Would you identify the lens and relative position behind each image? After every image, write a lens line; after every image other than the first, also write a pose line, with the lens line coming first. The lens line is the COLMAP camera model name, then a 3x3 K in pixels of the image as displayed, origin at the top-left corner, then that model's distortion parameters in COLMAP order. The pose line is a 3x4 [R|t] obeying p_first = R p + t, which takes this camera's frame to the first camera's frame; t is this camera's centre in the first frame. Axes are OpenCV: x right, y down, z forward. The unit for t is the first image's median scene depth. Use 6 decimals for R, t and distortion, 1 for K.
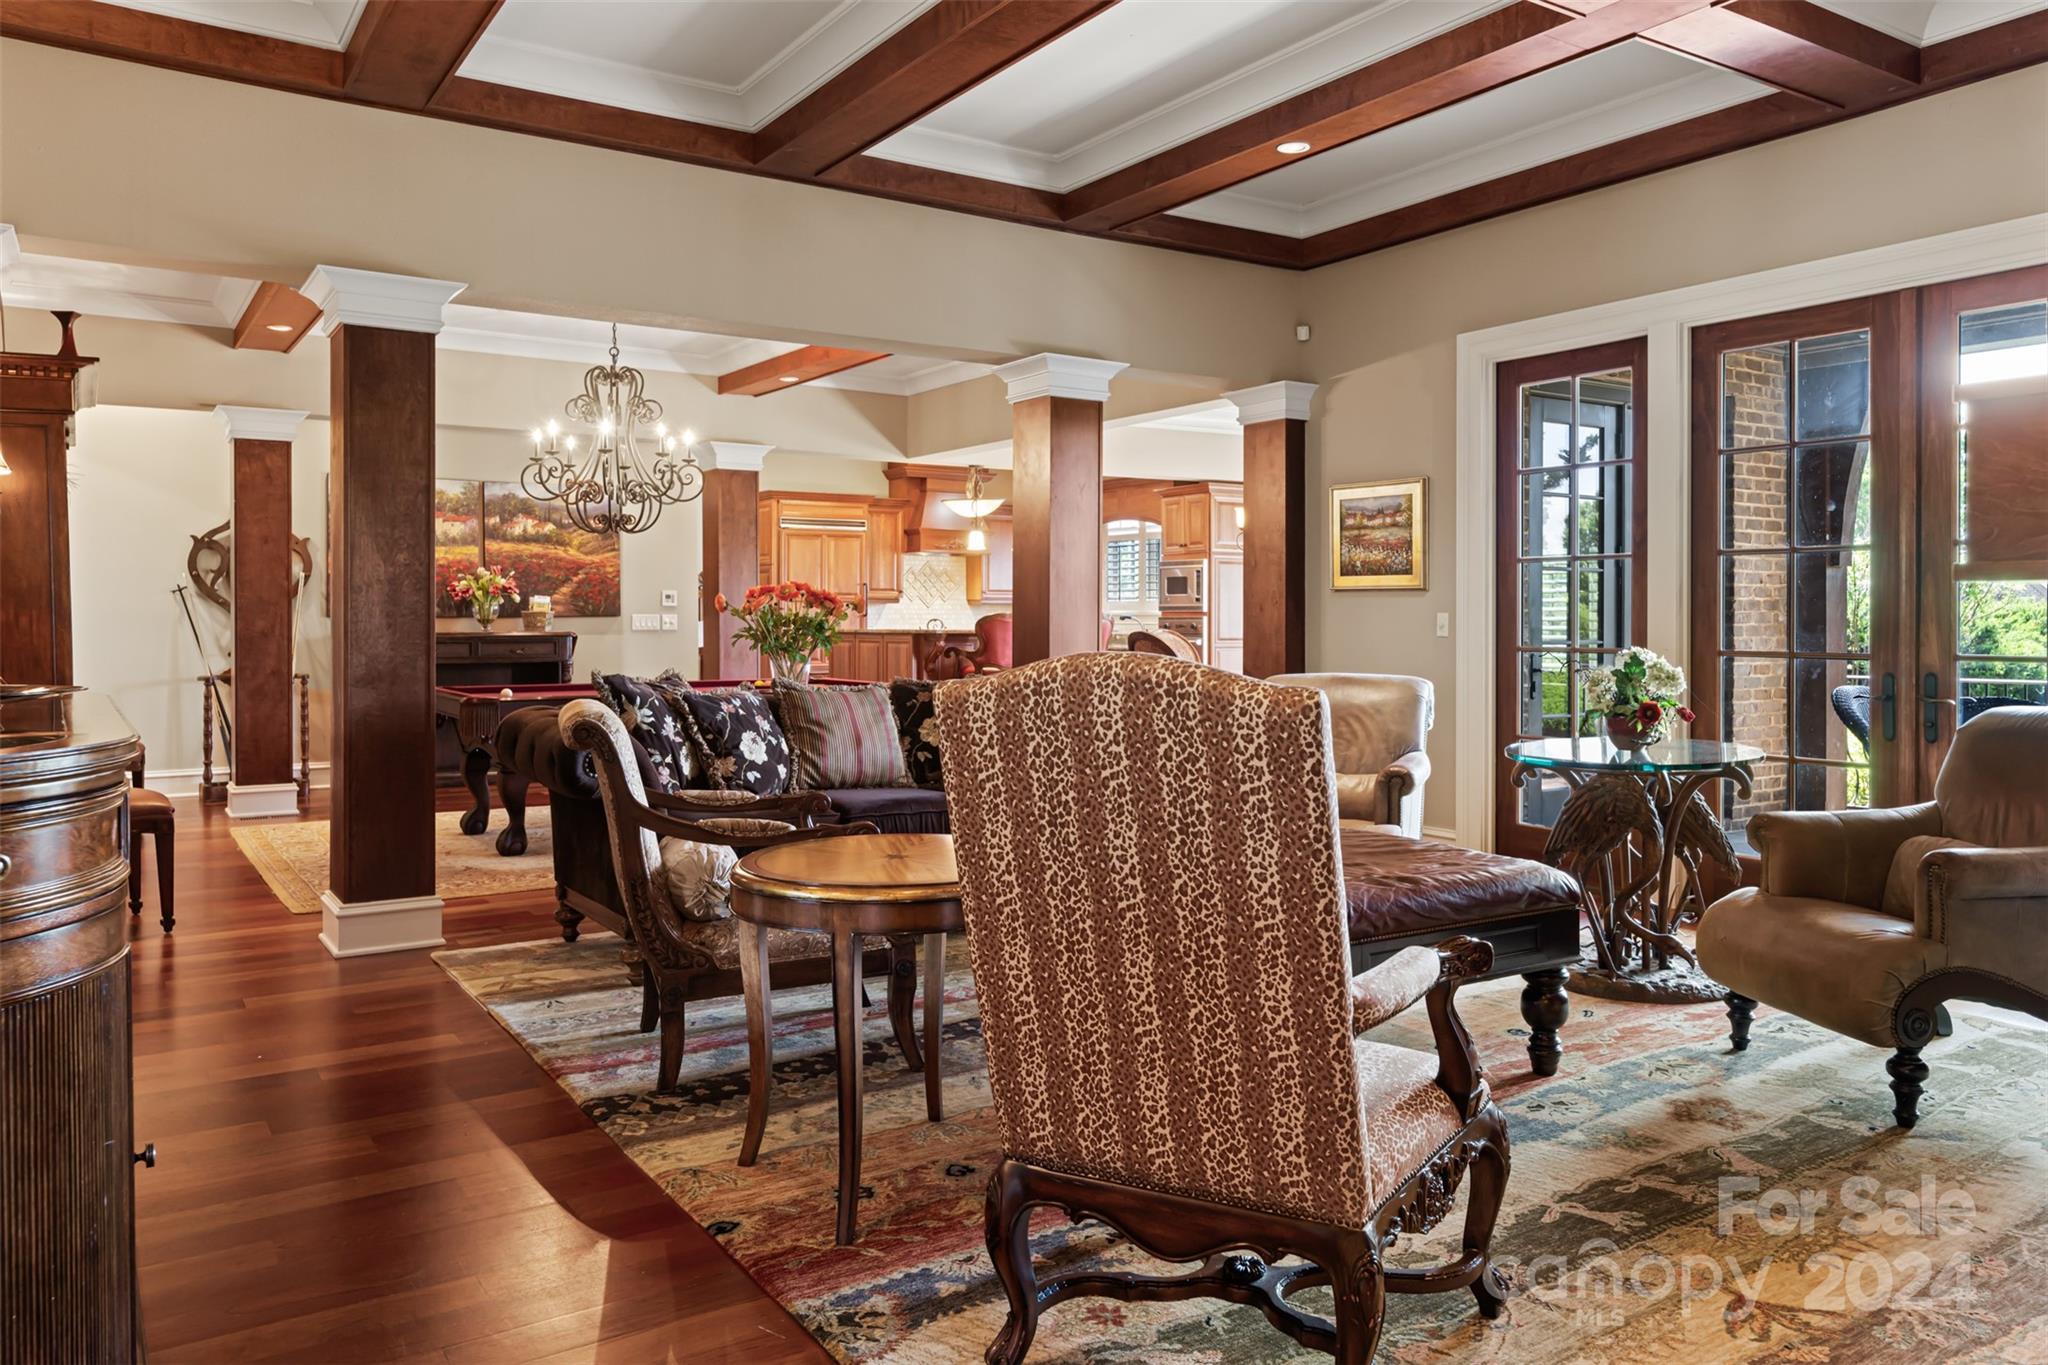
lens RADIAL K [[1387.1, 0, 1025.2], [0, 1387.1, 625.8], [0, 0, 1]] dist [0.000396, -0.000952]
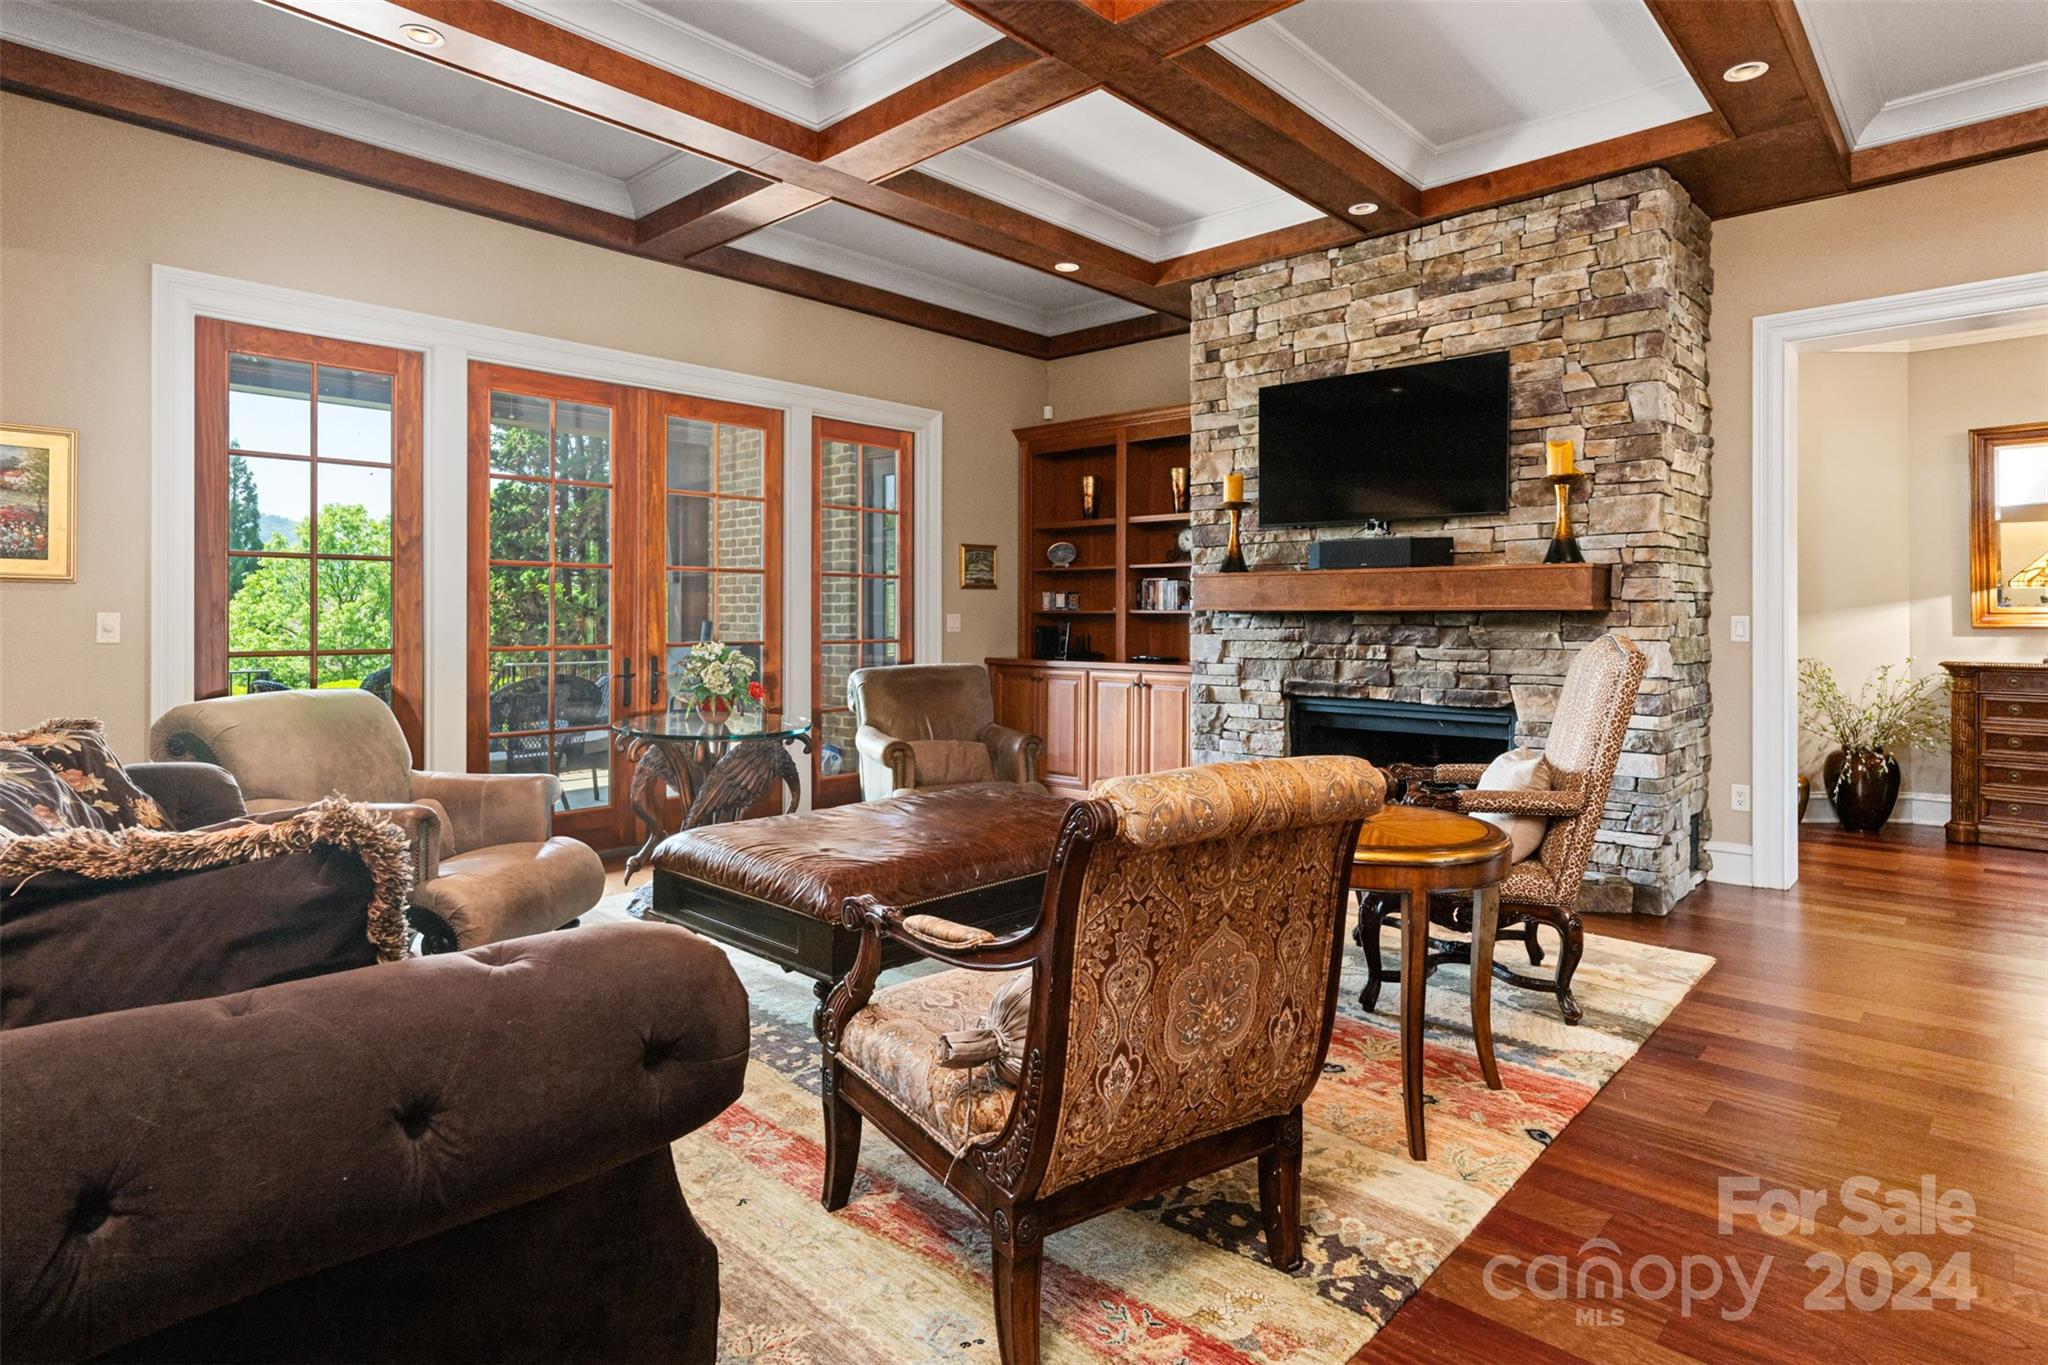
lens RADIAL K [[1086.2, 0, 1019.9], [0, 1086.2, 613.8], [0, 0, 1]] dist [0.000198, -0.000117]
pose [[-0.223897, -0.001935, 0.974611, -0.464504], [0.000207, 0.999998, 0.002033, -0.010652], [-0.974613, 0.000657, -0.223896, 0.738576]]
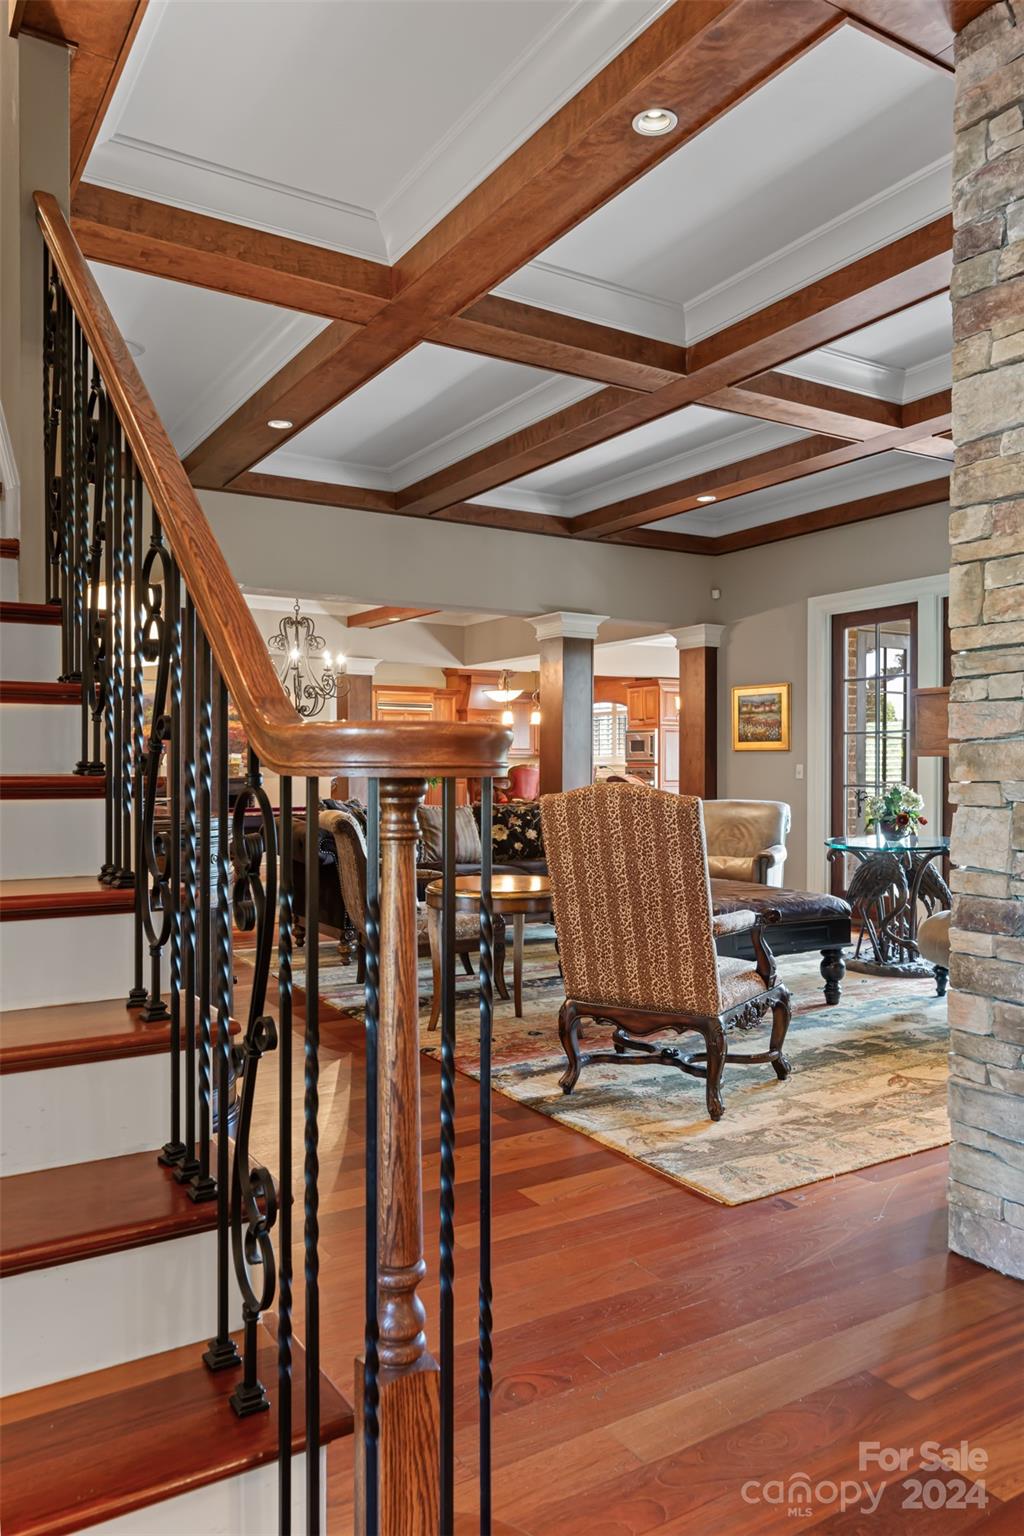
lens RADIAL K [[1040.3, 0, 443.6], [0, 1040.3, 772.3], [0, 0, 1]] dist [0.000396, -0.000952]
pose [[0.997277, -0.000148, -0.073746, -0.038566], [0.000133, 1.000000, -0.000202, 0.000392], [0.073746, 0.000192, 0.997277, -0.319724]]
